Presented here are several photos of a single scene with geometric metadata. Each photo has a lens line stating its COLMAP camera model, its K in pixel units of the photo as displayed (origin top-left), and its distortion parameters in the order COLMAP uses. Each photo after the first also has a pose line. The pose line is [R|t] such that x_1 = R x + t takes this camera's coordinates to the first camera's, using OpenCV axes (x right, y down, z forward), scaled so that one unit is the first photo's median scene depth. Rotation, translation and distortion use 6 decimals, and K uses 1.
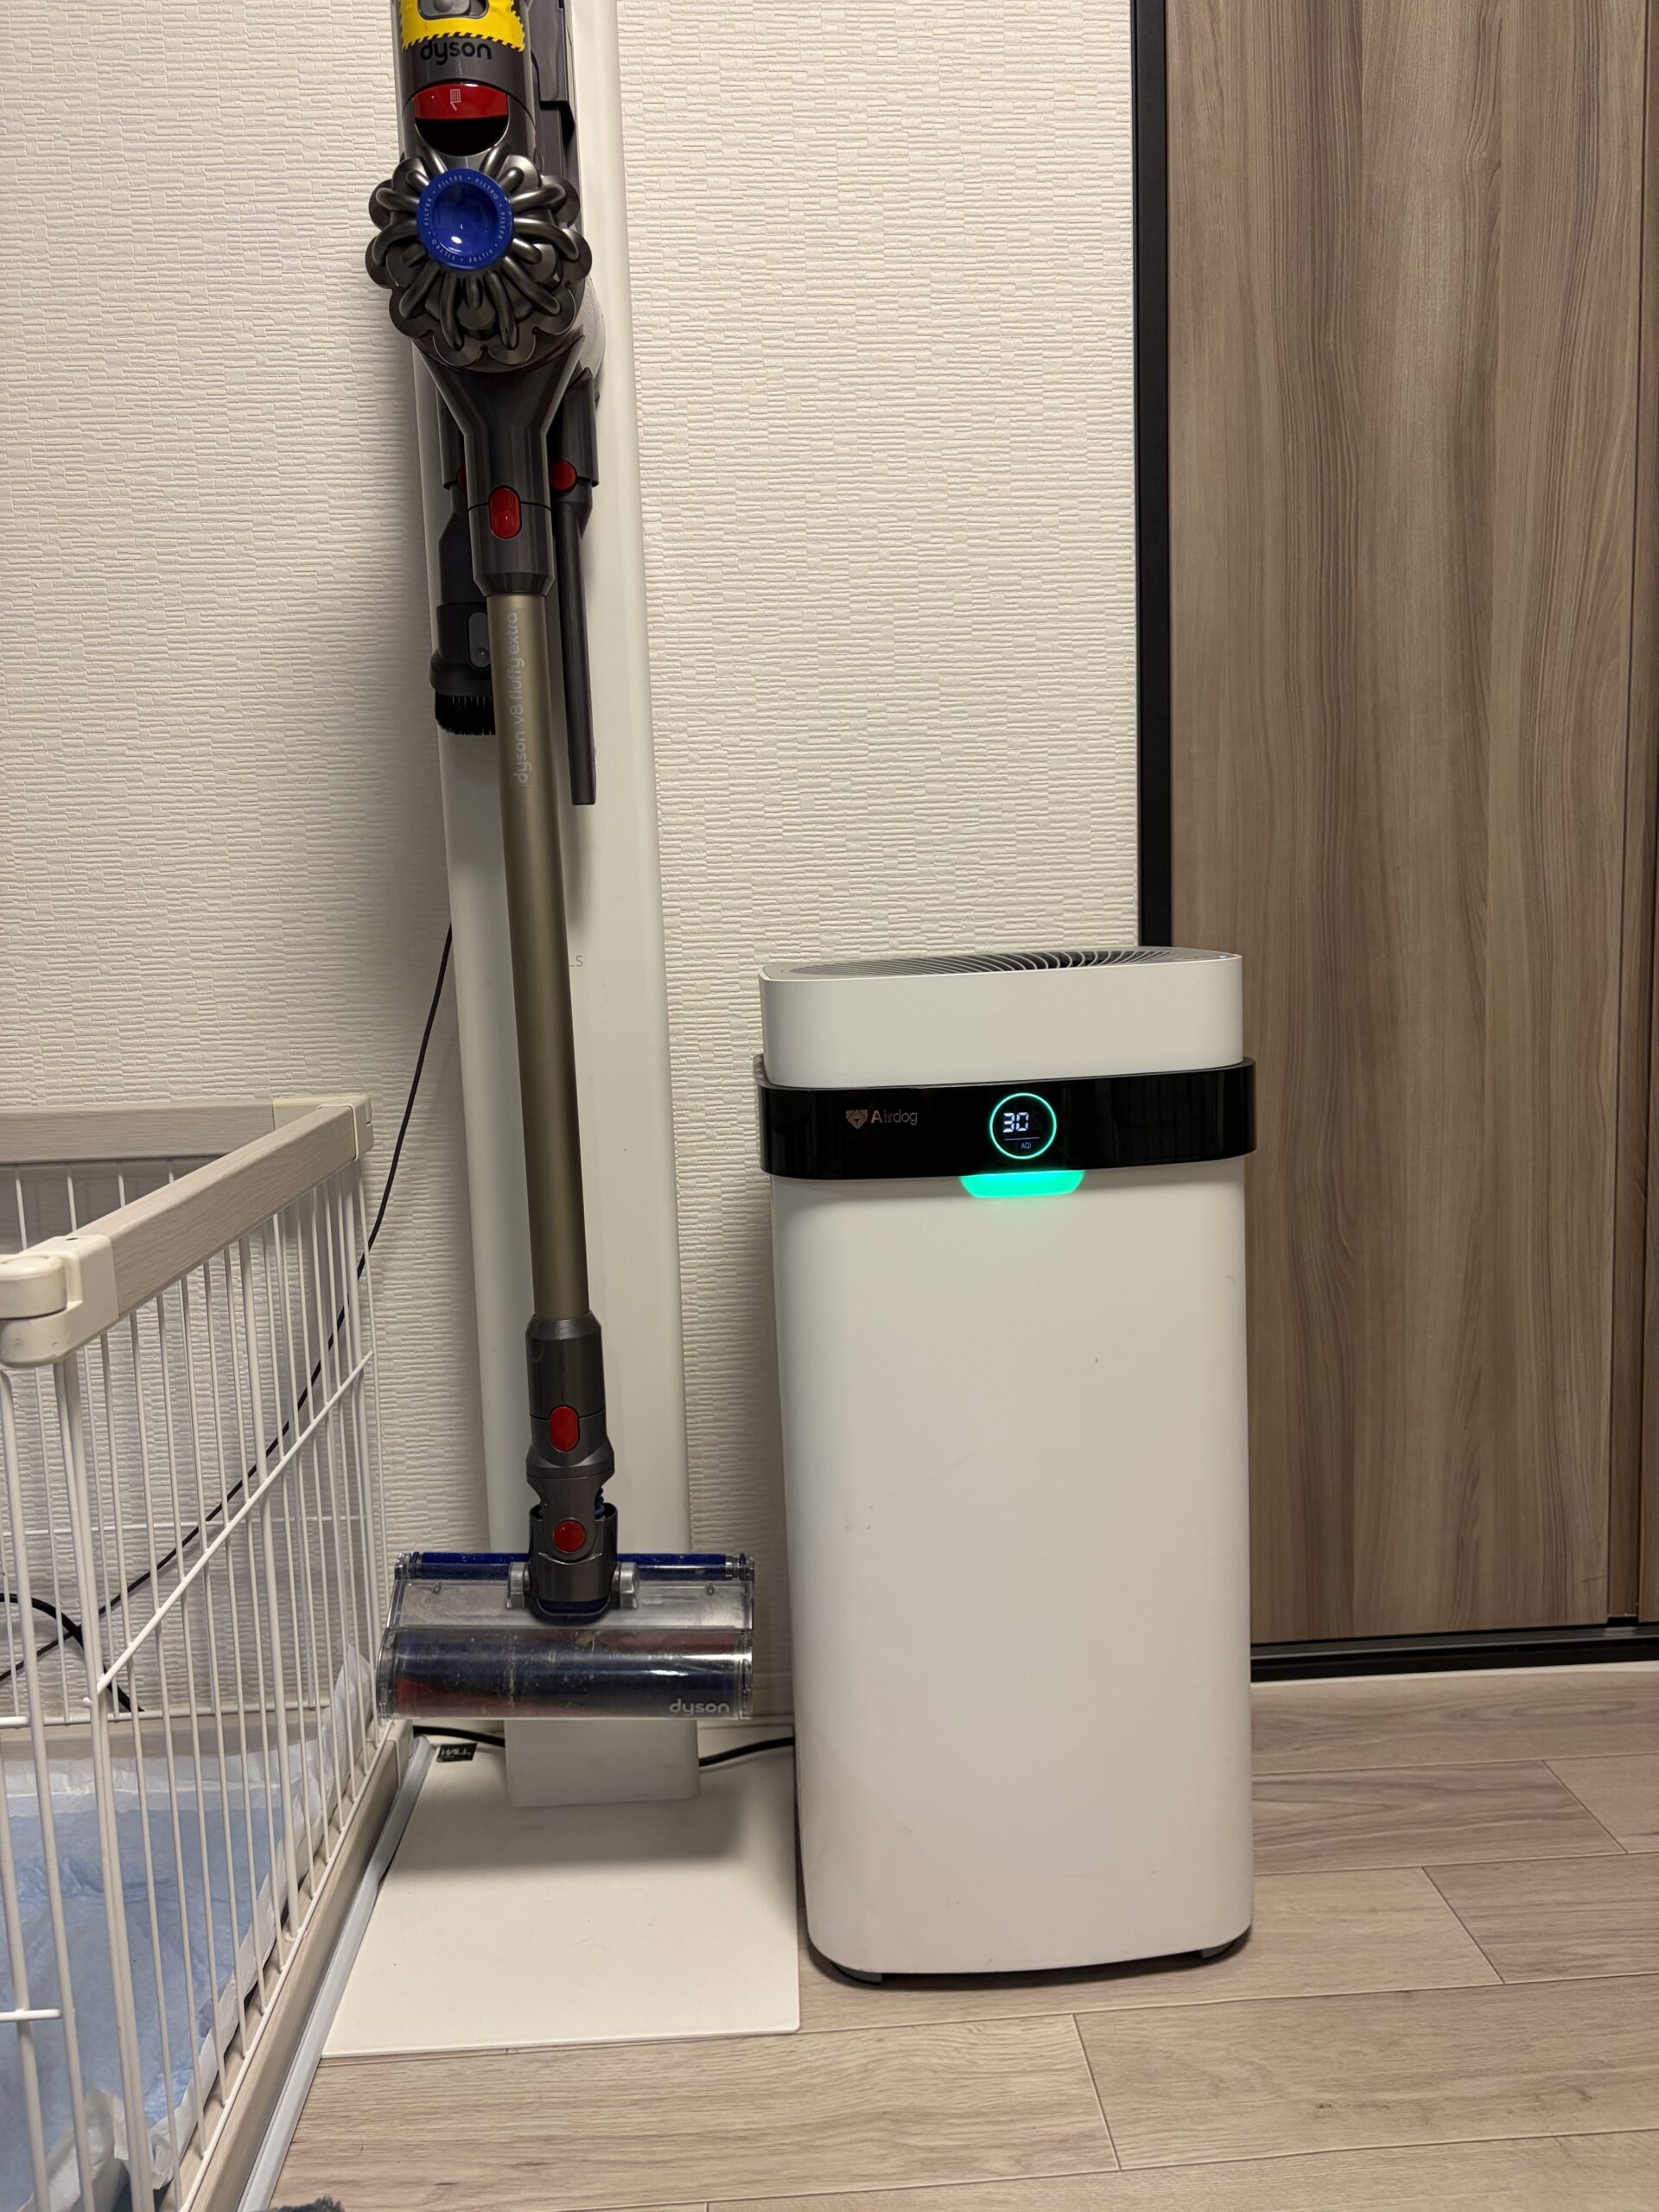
lens RADIAL K [[1723.8, 0, 830.7], [0, 1723.8, 1101.0], [0, 0, 1]] dist [0.044875, -0.055369]
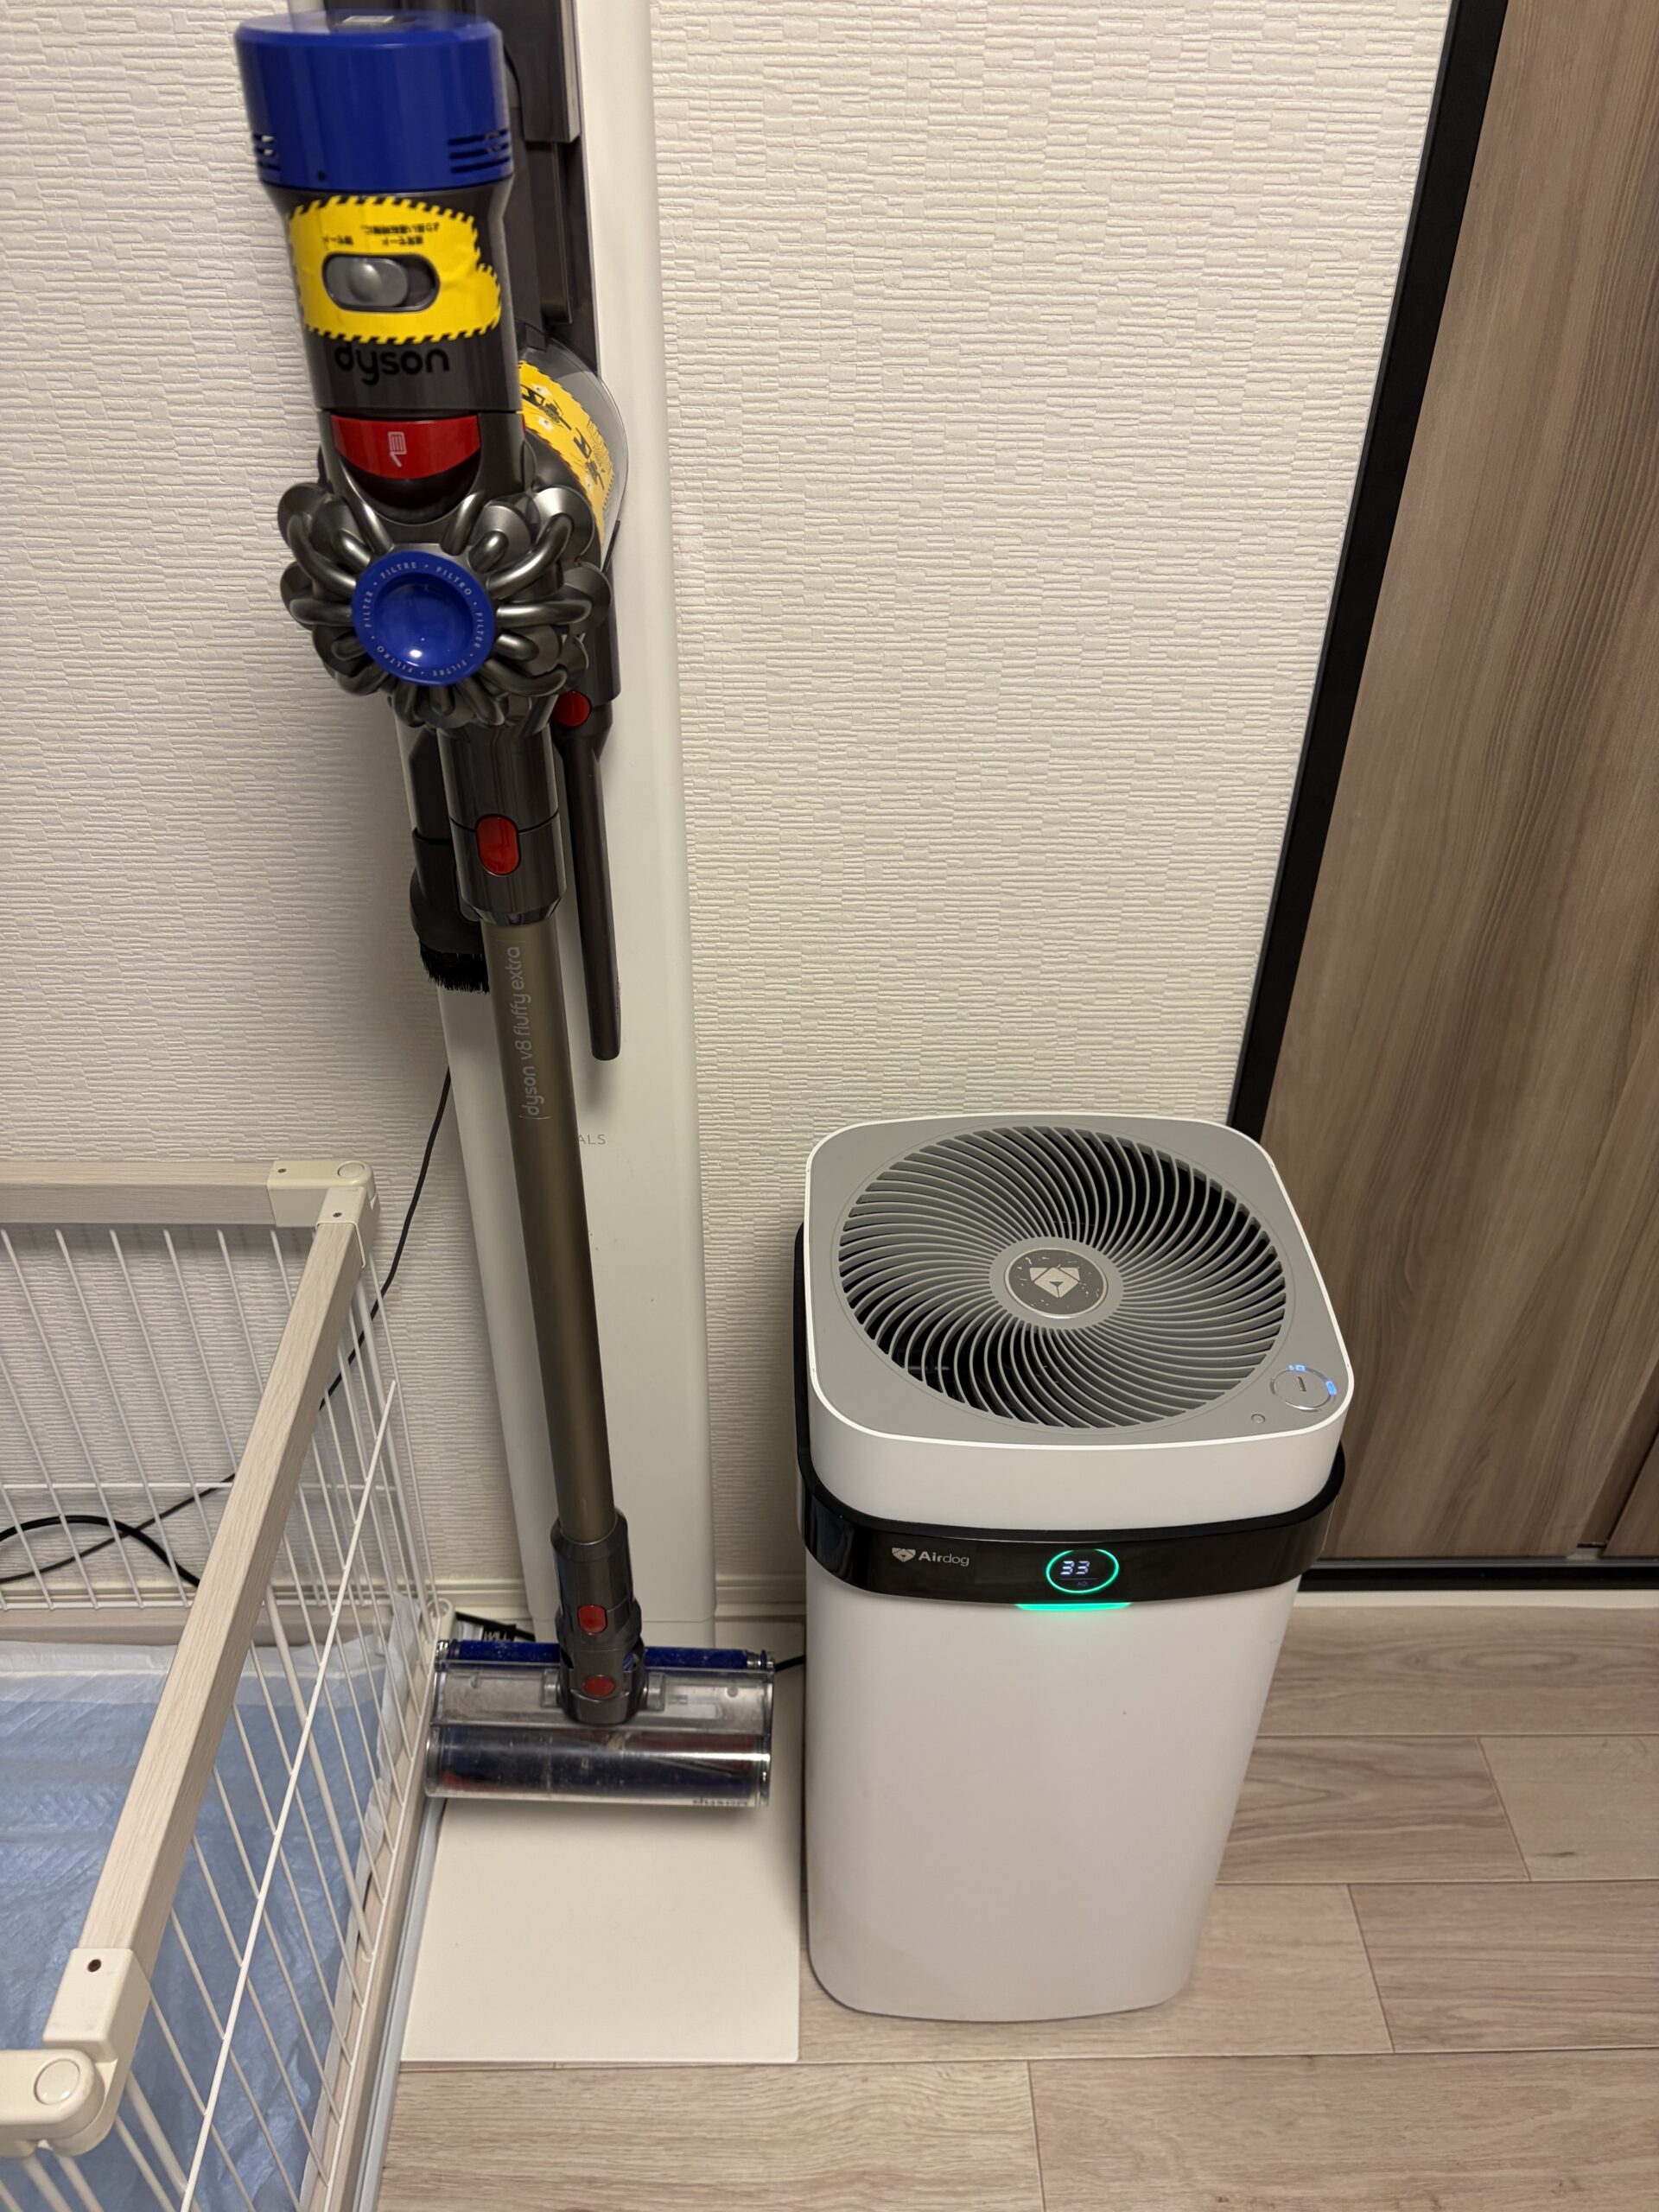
lens RADIAL K [[1723.8, 0, 828.1], [0, 1723.8, 1083.9], [0, 0, 1]] dist [0.044875, -0.055369]
pose [[0.998220, 0.059415, 0.005179, -0.034696], [-0.053799, 0.859561, 0.508193, -0.520444], [0.025742, -0.507567, 0.861228, 0.247799]]
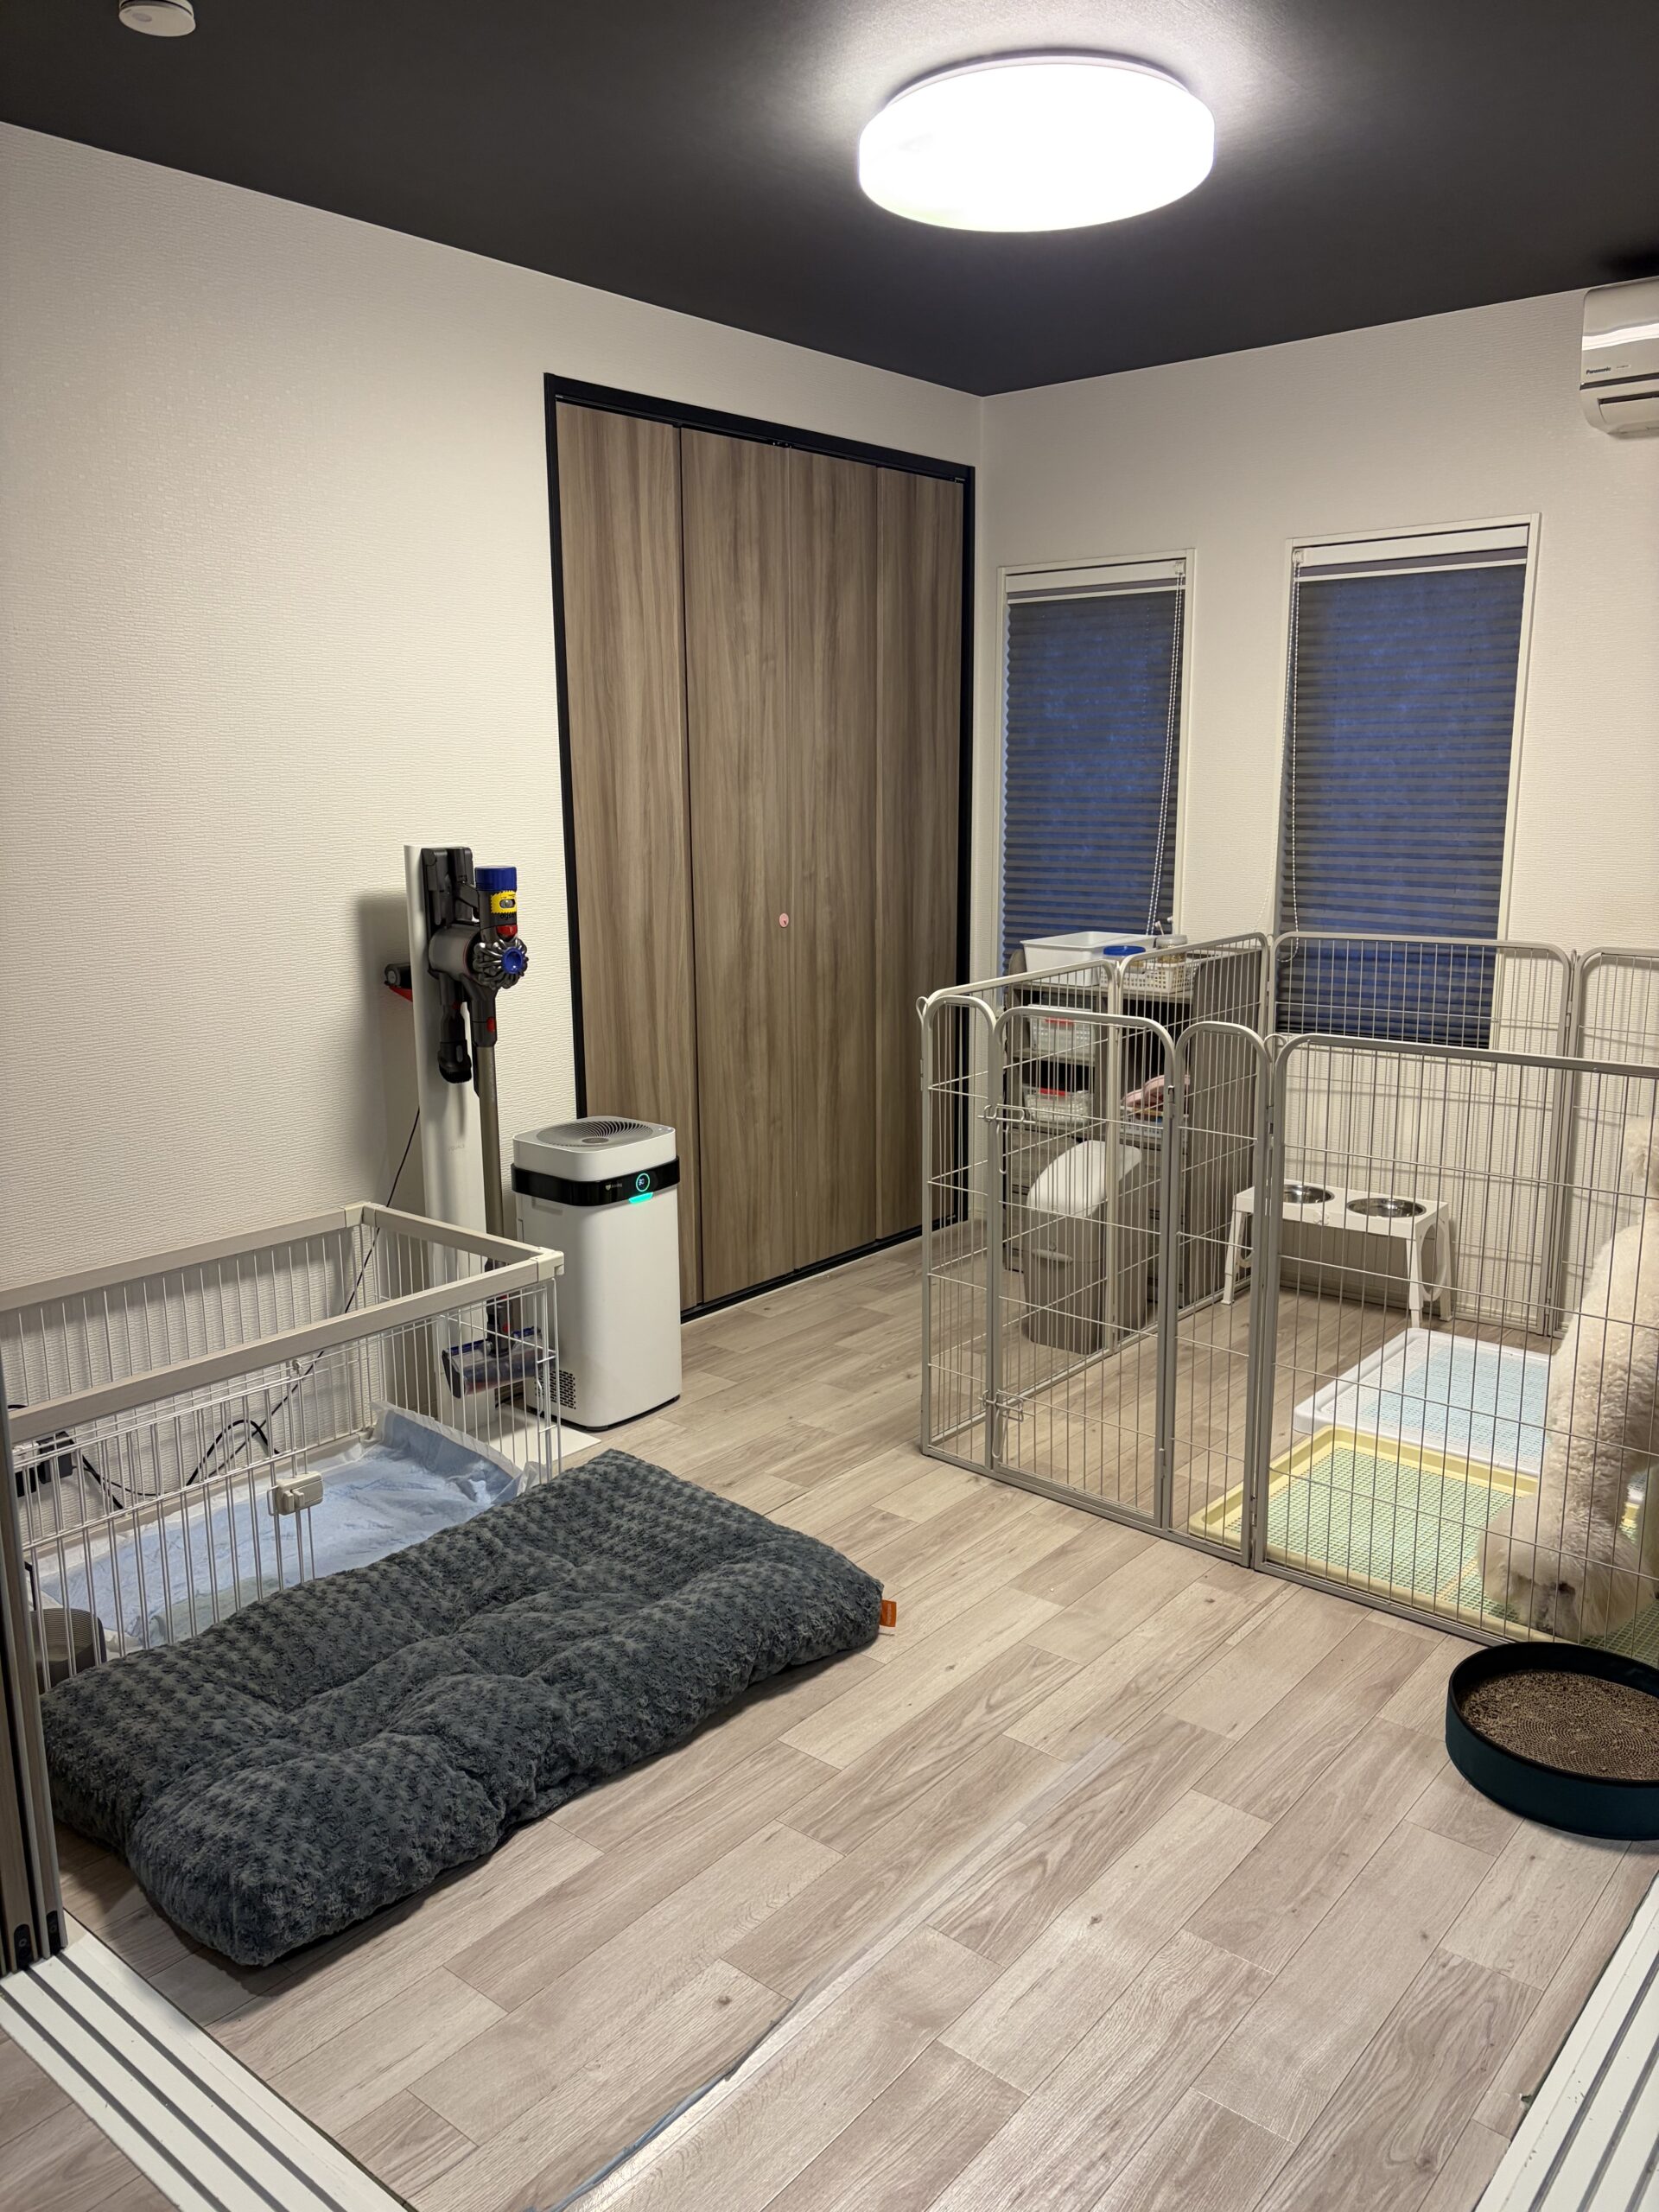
lens RADIAL K [[1723.8, 0, 824.7], [0, 1723.8, 1092.1], [0, 0, 1]] dist [0.044875, -0.055369]
pose [[0.678269, -0.128586, 0.723476, -1.772762], [0.072409, 0.991474, 0.108333, -0.434196], [-0.731238, -0.021093, 0.681796, -1.415676]]
